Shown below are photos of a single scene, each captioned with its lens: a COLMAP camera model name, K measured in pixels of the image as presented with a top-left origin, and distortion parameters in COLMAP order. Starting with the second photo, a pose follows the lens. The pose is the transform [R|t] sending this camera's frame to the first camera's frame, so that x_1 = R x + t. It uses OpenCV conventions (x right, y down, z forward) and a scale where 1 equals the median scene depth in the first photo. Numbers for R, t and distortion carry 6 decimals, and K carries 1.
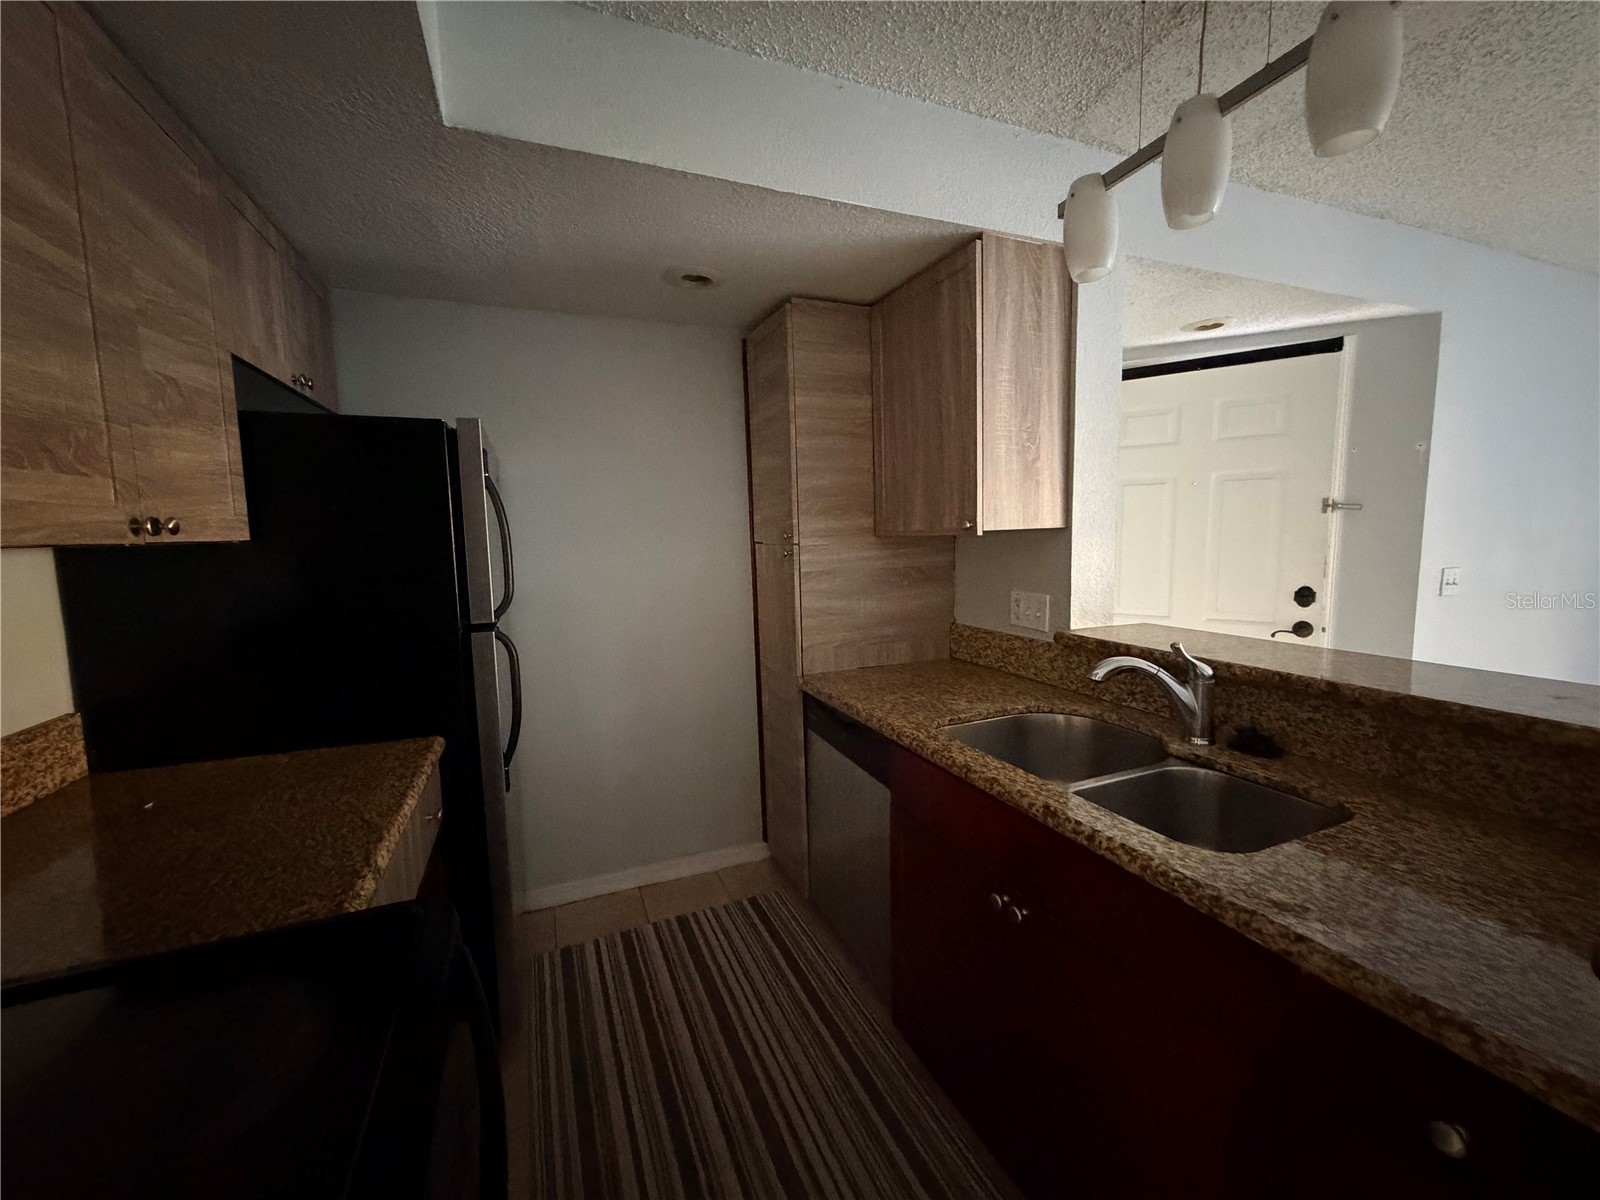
lens RADIAL K [[640.0, 0, 796.4], [0, 640.0, 598.9], [0, 0, 1]] dist [0.001632, -0.000082]
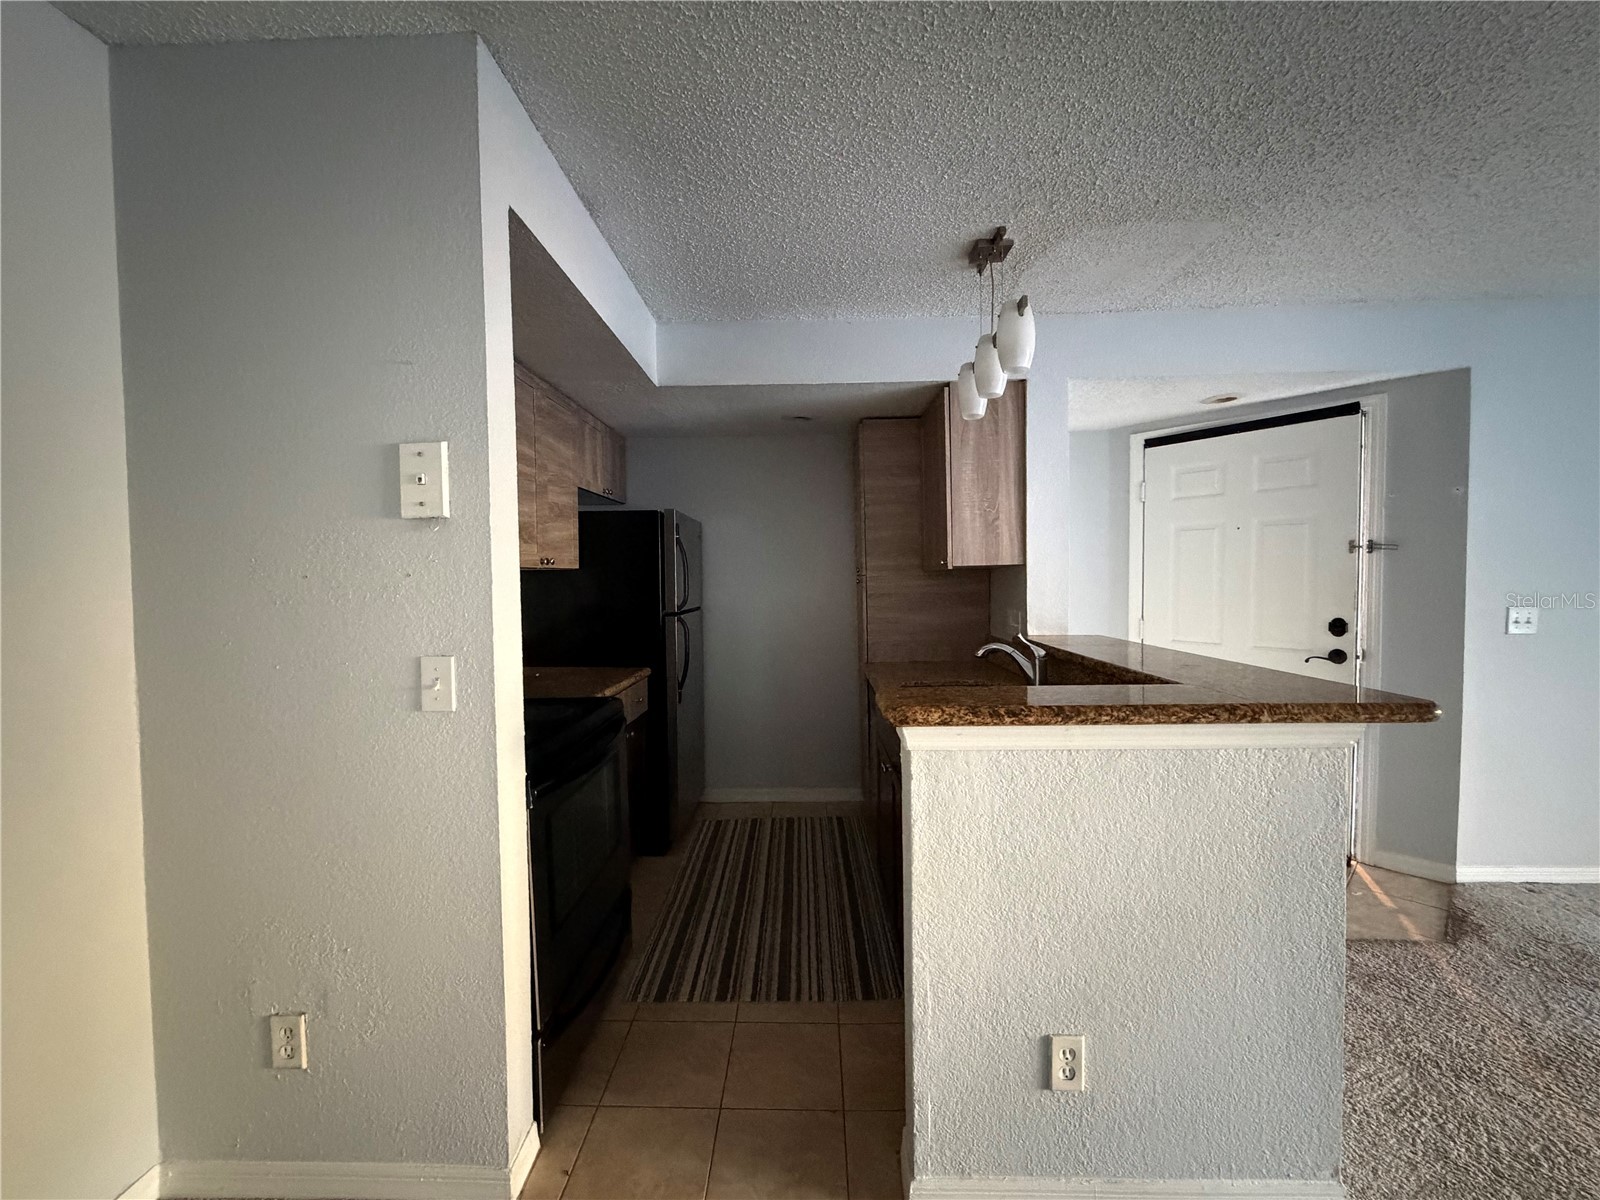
lens RADIAL K [[636.0, 0, 793.1], [0, 636.0, 602.1], [0, 0, 1]] dist [-0.000713, 0.000106]
pose [[0.916112, 0.025082, -0.400136, 0.549751], [-0.049239, 0.997525, -0.050203, 0.076036], [0.397886, 0.065694, 0.915080, -0.552056]]
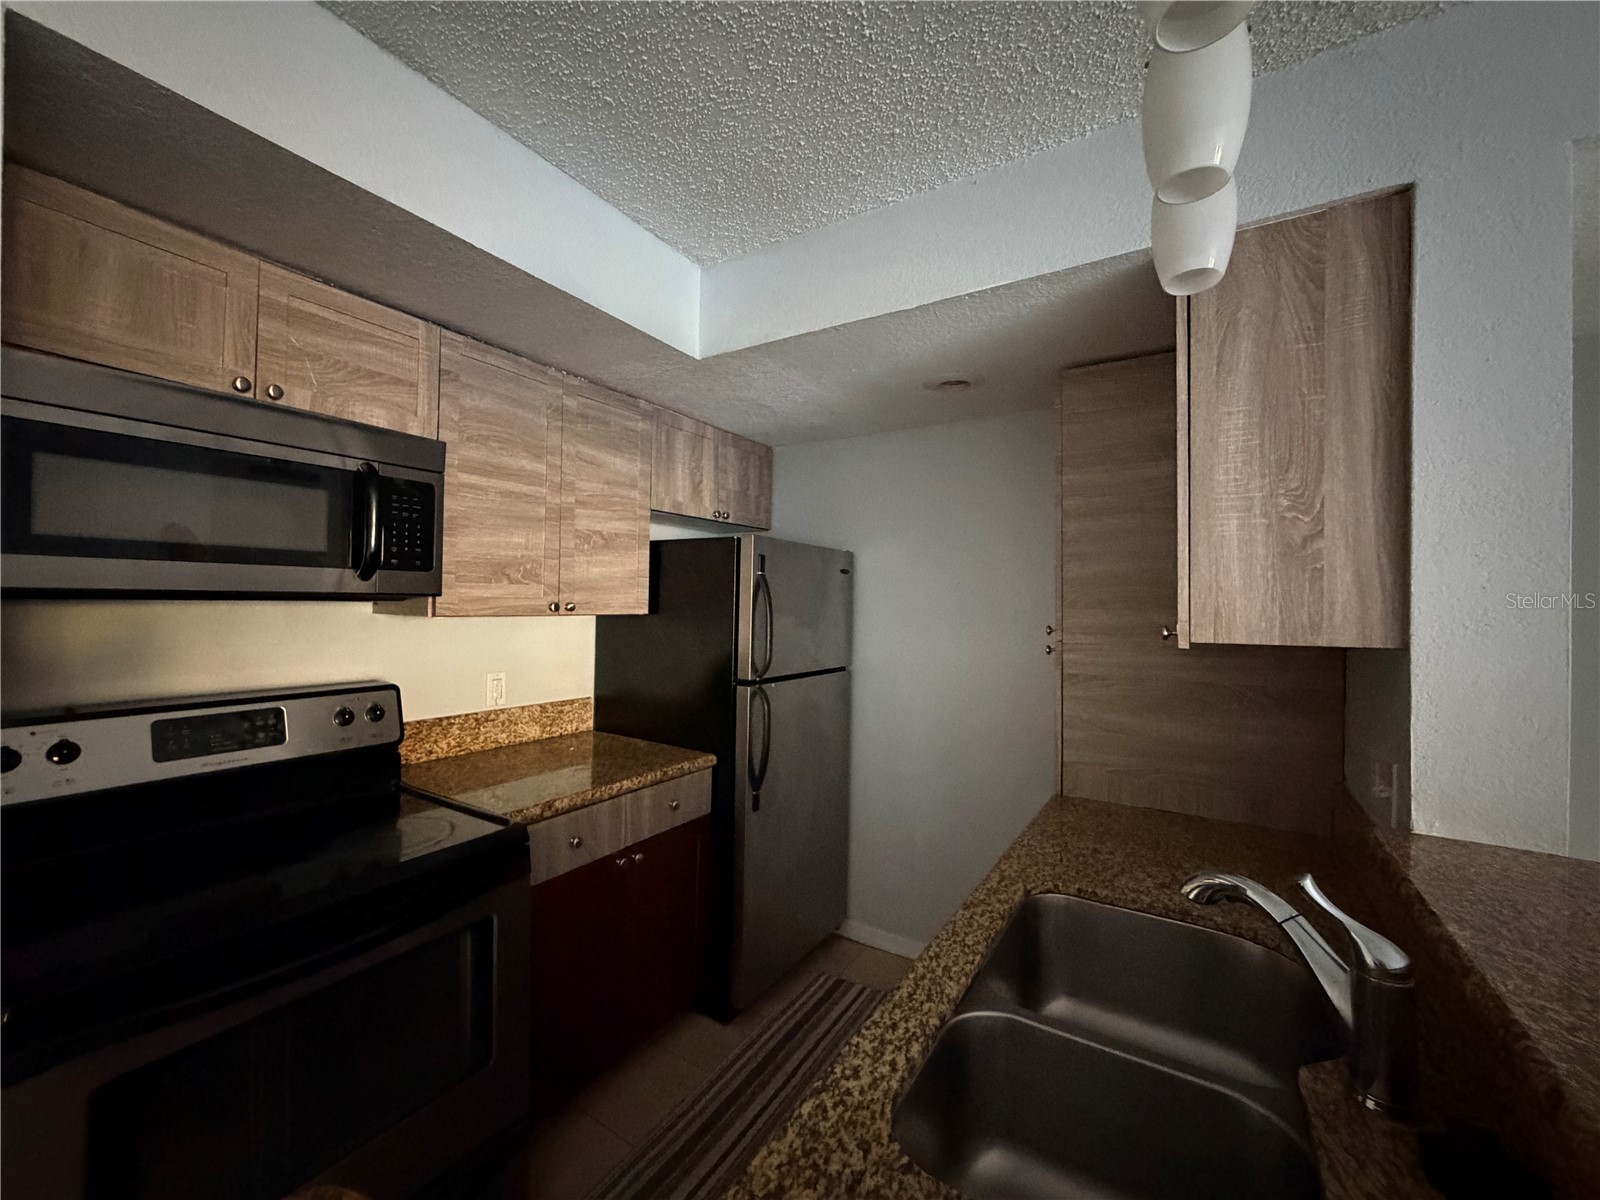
lens RADIAL K [[636.0, 0, 793.1], [0, 636.0, 602.1], [0, 0, 1]] dist [-0.000713, 0.000106]
pose [[0.582019, 0.029270, -0.812648, 0.596195], [-0.115209, 0.992239, -0.046775, -0.067011], [0.804973, 0.120849, 0.580874, 0.237759]]
